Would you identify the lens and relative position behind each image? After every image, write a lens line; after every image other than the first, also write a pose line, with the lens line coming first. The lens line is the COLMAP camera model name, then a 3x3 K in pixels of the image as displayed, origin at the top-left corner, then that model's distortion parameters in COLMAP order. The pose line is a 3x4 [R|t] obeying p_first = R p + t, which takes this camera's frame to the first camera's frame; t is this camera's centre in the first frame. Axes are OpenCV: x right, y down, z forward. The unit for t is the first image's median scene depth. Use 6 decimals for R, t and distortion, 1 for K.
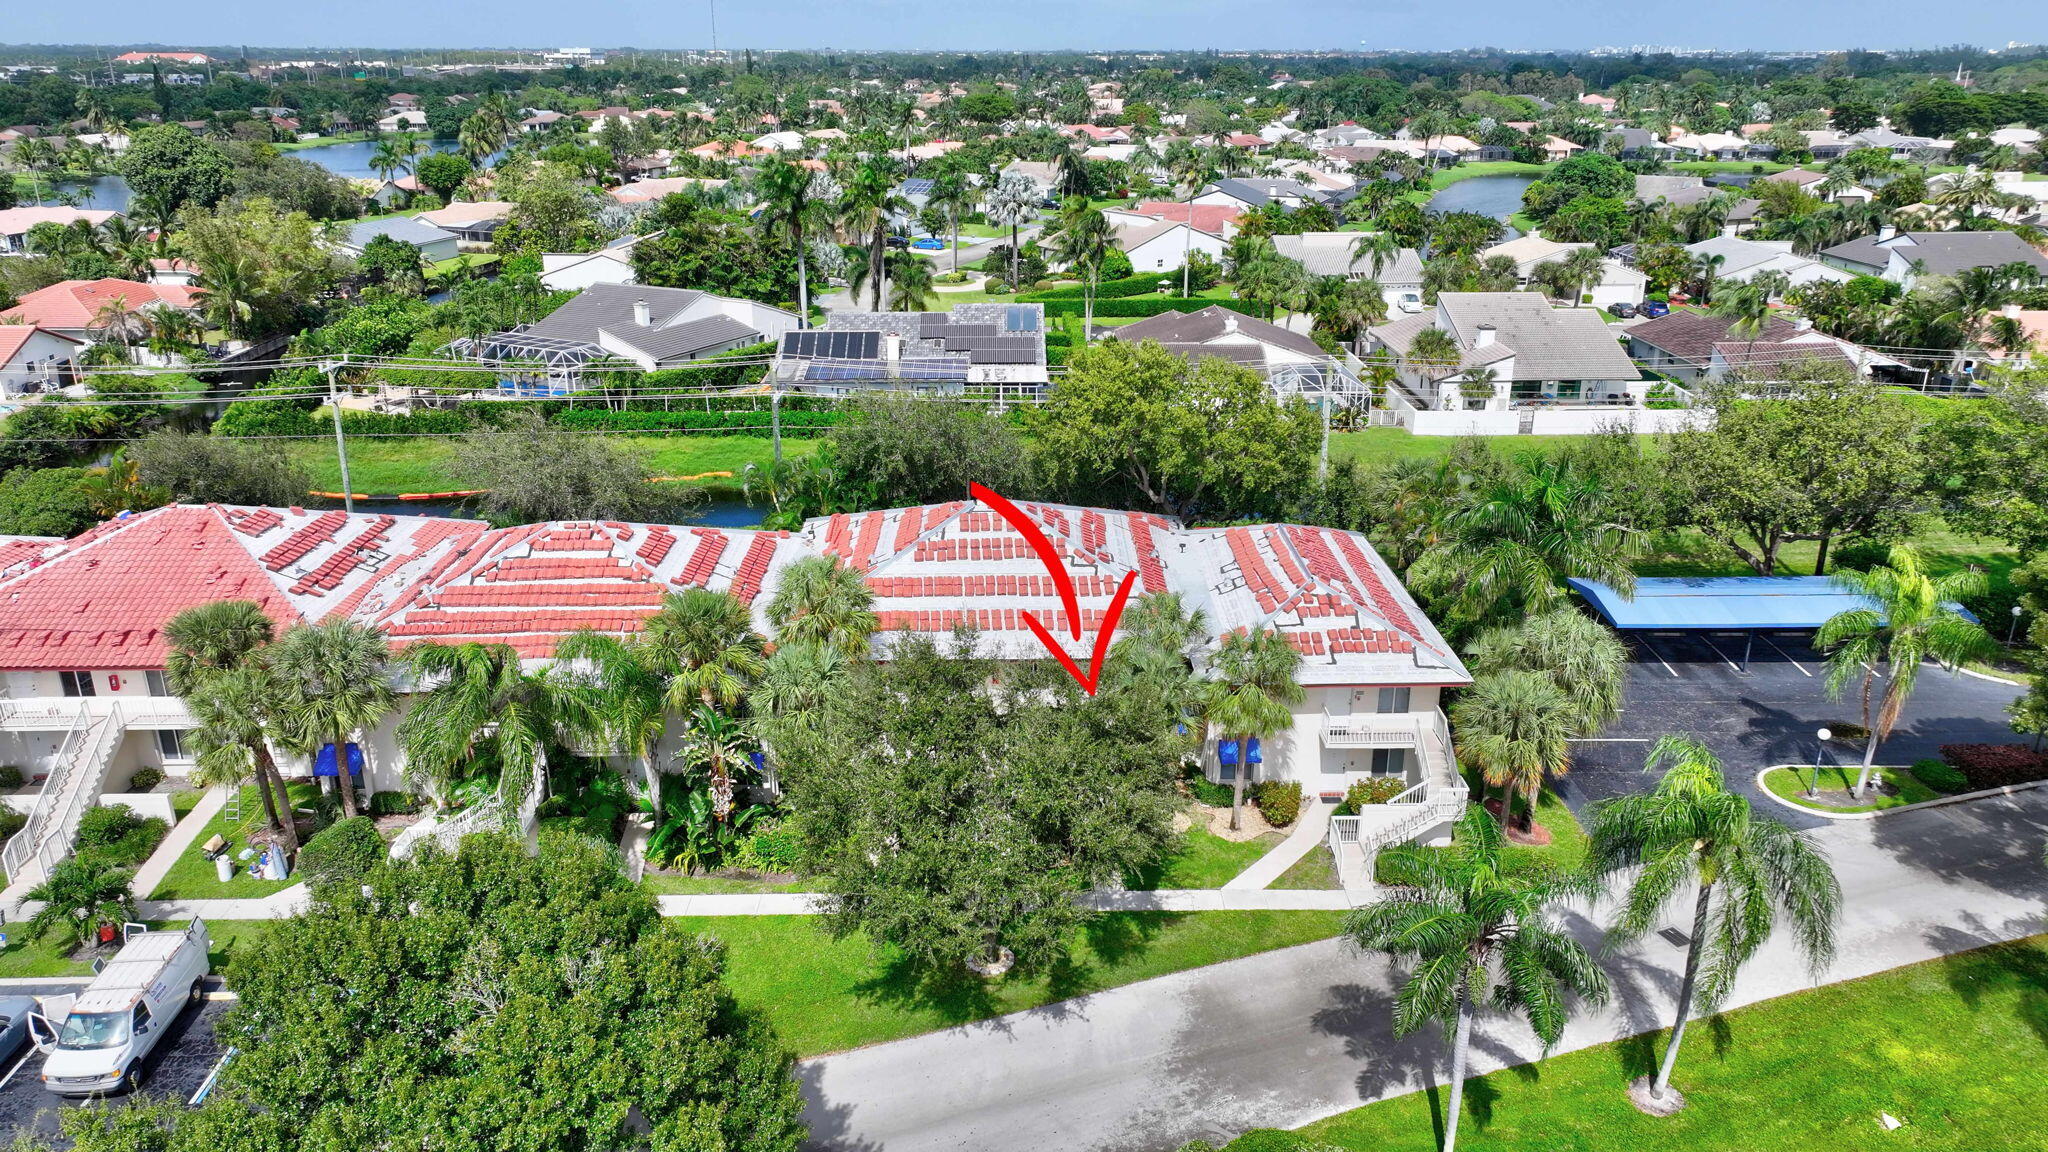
lens RADIAL K [[1432.2, 0, 1028.6], [0, 1432.2, 575.1], [0, 0, 1]] dist [-0.002220, 0.021071]
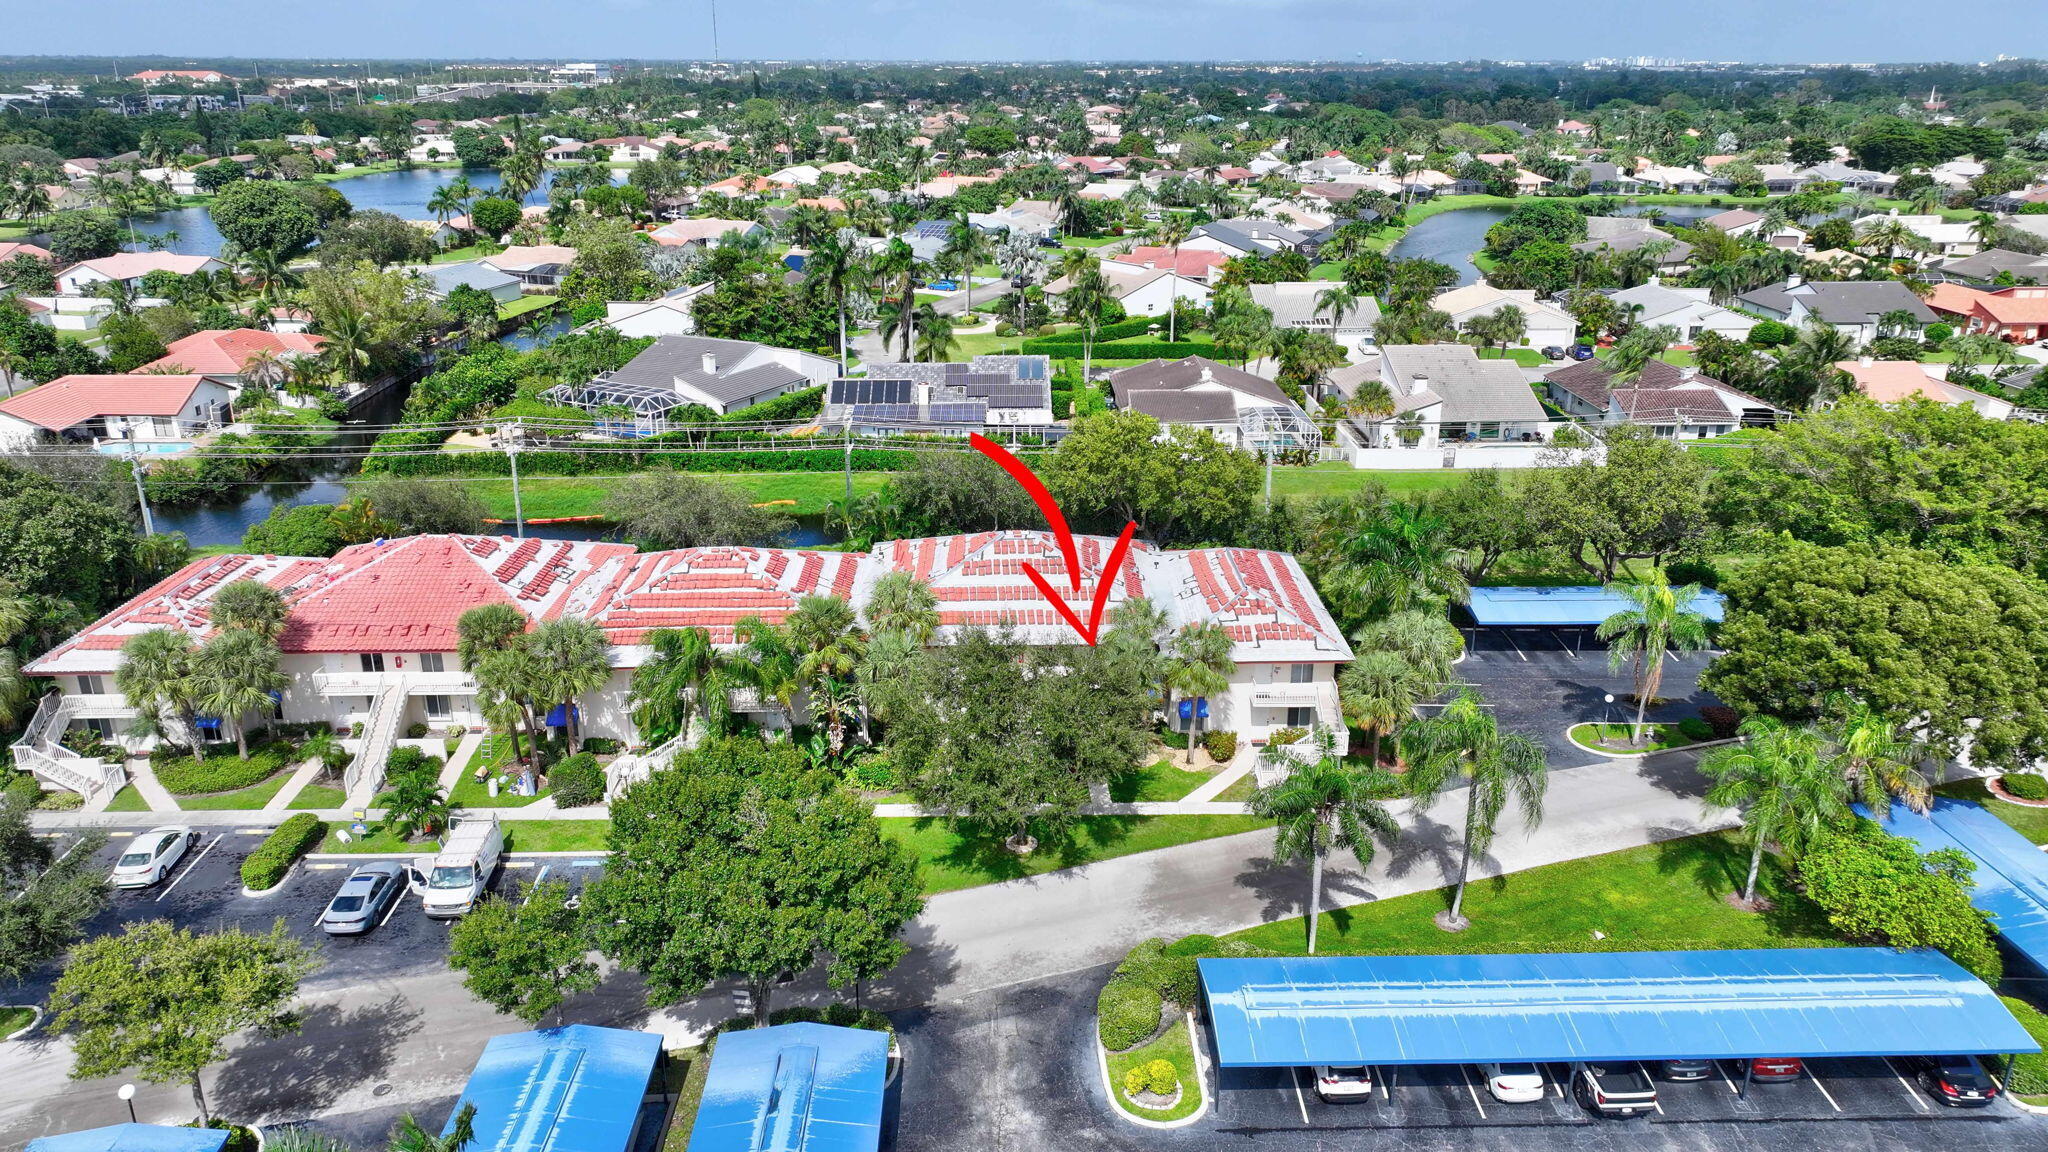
lens RADIAL K [[1432.2, 0, 1029.3], [0, 1432.2, 572.4], [0, 0, 1]] dist [-0.002220, 0.021071]
pose [[0.999999, -0.000161, 0.001556, -0.007377], [0.000173, 0.999971, -0.007587, -0.001005], [-0.001554, 0.007587, 0.999970, -0.173454]]
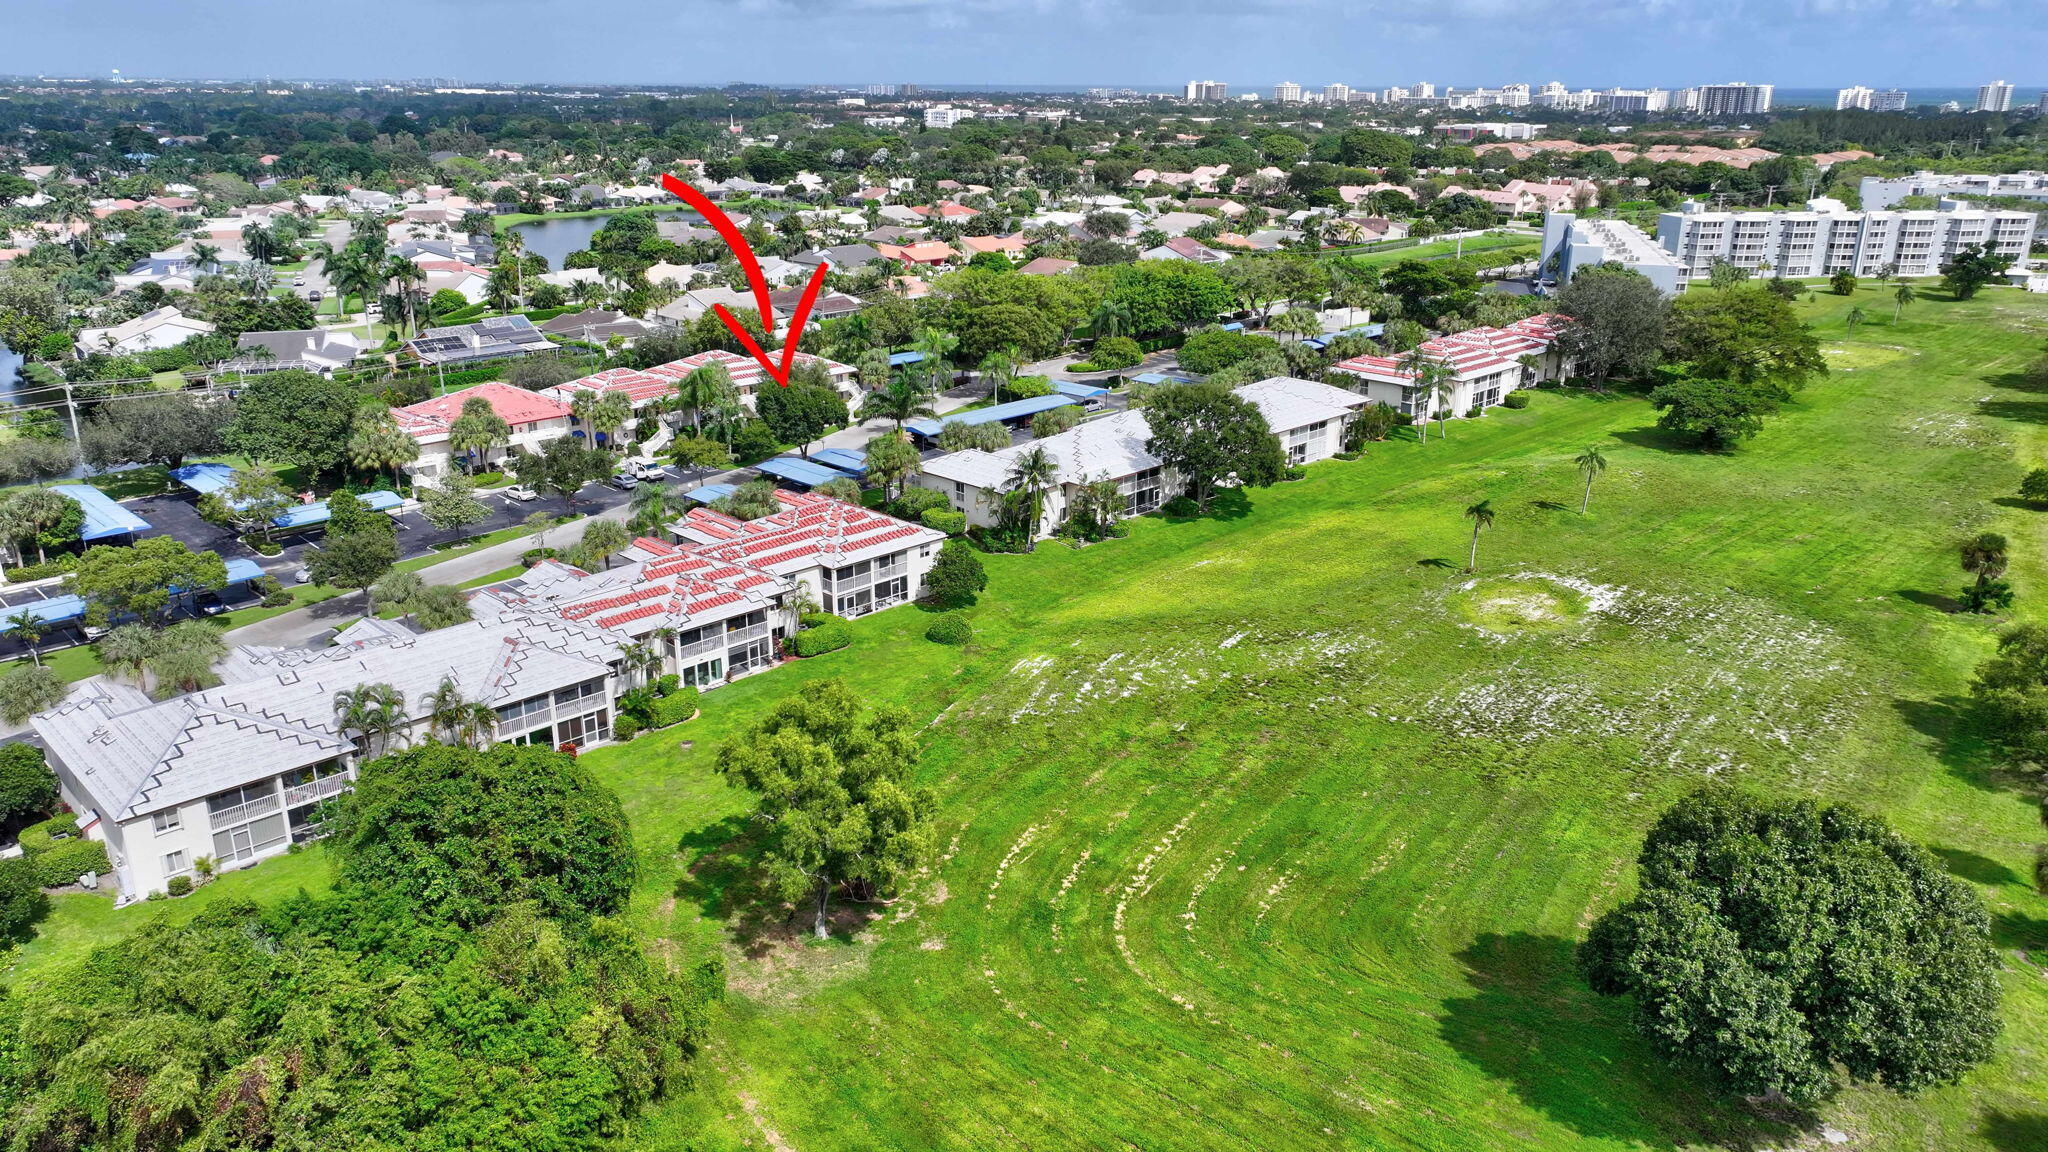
lens RADIAL K [[1432.2, 0, 1033.5], [0, 1432.2, 571.3], [0, 0, 1]] dist [-0.002220, 0.021071]
pose [[0.716627, -0.223709, 0.660606, -0.852309], [0.236397, 0.969007, 0.071703, 0.180671], [-0.656172, 0.104781, 0.747301, -0.913668]]
